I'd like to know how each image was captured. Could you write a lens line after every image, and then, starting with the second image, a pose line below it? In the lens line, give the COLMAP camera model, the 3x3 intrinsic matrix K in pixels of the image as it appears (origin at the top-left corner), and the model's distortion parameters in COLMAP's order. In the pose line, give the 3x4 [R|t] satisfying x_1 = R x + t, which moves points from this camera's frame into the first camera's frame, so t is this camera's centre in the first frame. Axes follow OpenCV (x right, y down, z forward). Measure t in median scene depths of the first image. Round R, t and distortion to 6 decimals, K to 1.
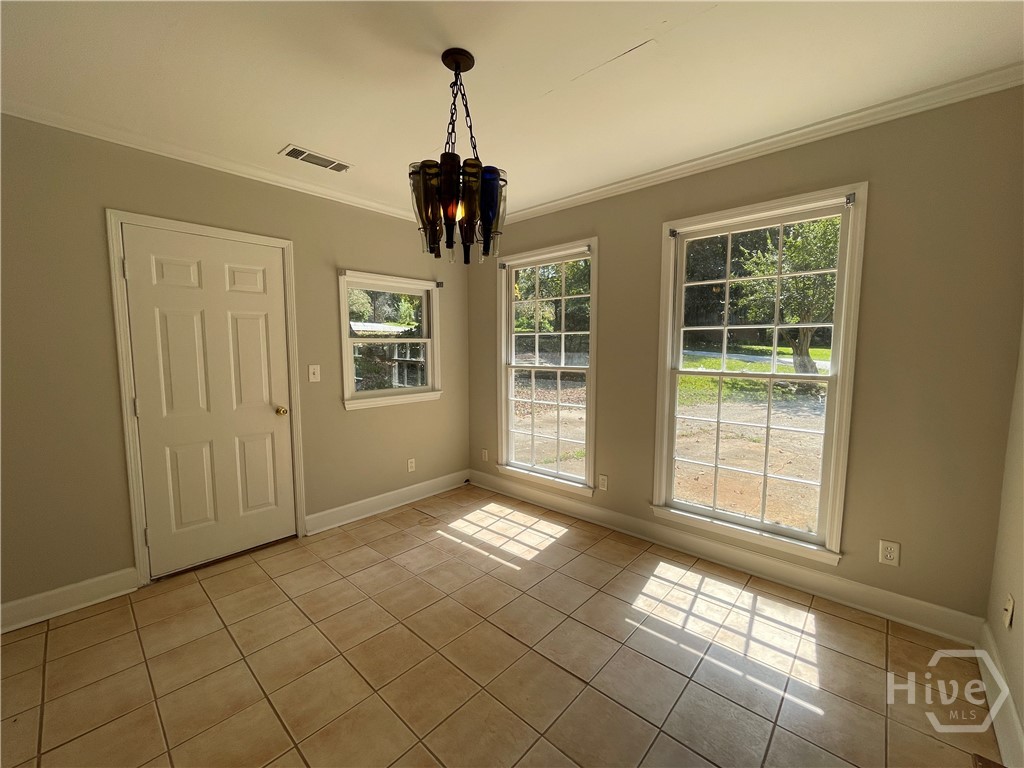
lens RADIAL K [[416.9, 0, 509.7], [0, 416.9, 383.2], [0, 0, 1]] dist [-0.000130, 0.000327]
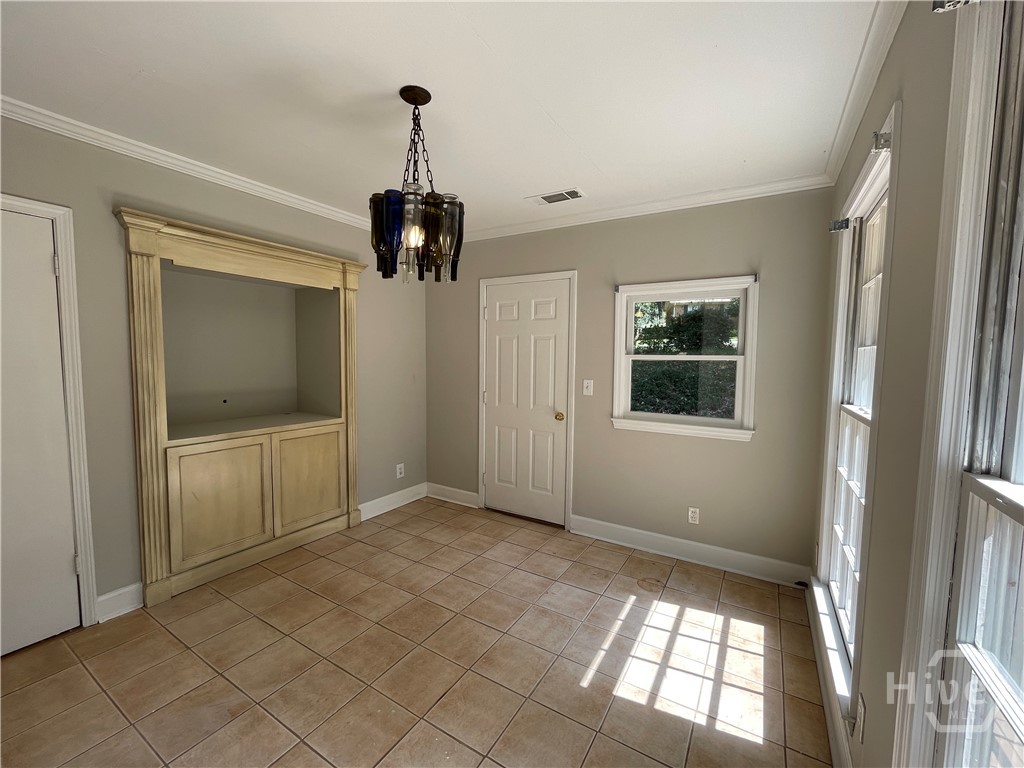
lens RADIAL K [[416.9, 0, 509.7], [0, 416.9, 383.2], [0, 0, 1]] dist [-0.000130, 0.000327]
pose [[0.199981, 0.069905, -0.977303, 0.606496], [-0.100550, 0.993650, 0.050499, -0.076795], [0.974627, 0.088169, 0.205740, 0.647576]]
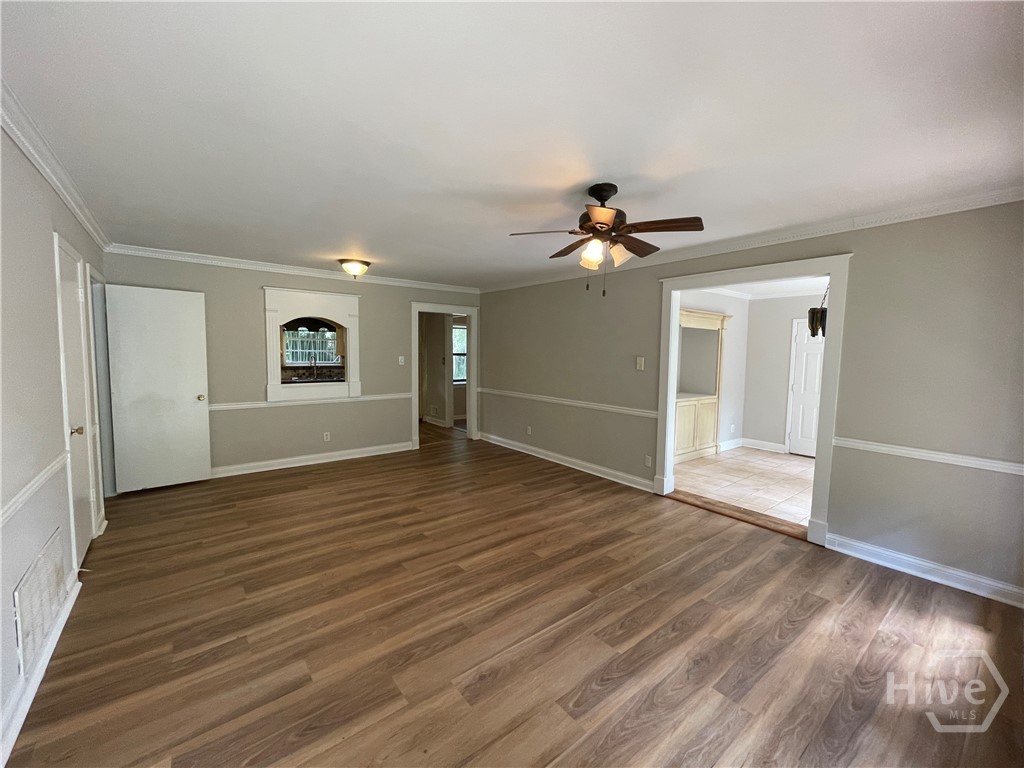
lens RADIAL K [[416.9, 0, 509.7], [0, 416.9, 383.2], [0, 0, 1]] dist [-0.000130, 0.000327]
pose [[-0.151646, 0.074523, -0.985621, 1.845601], [-0.101420, 0.990718, 0.090512, -0.027905], [0.983218, 0.113688, -0.142681, -0.416700]]
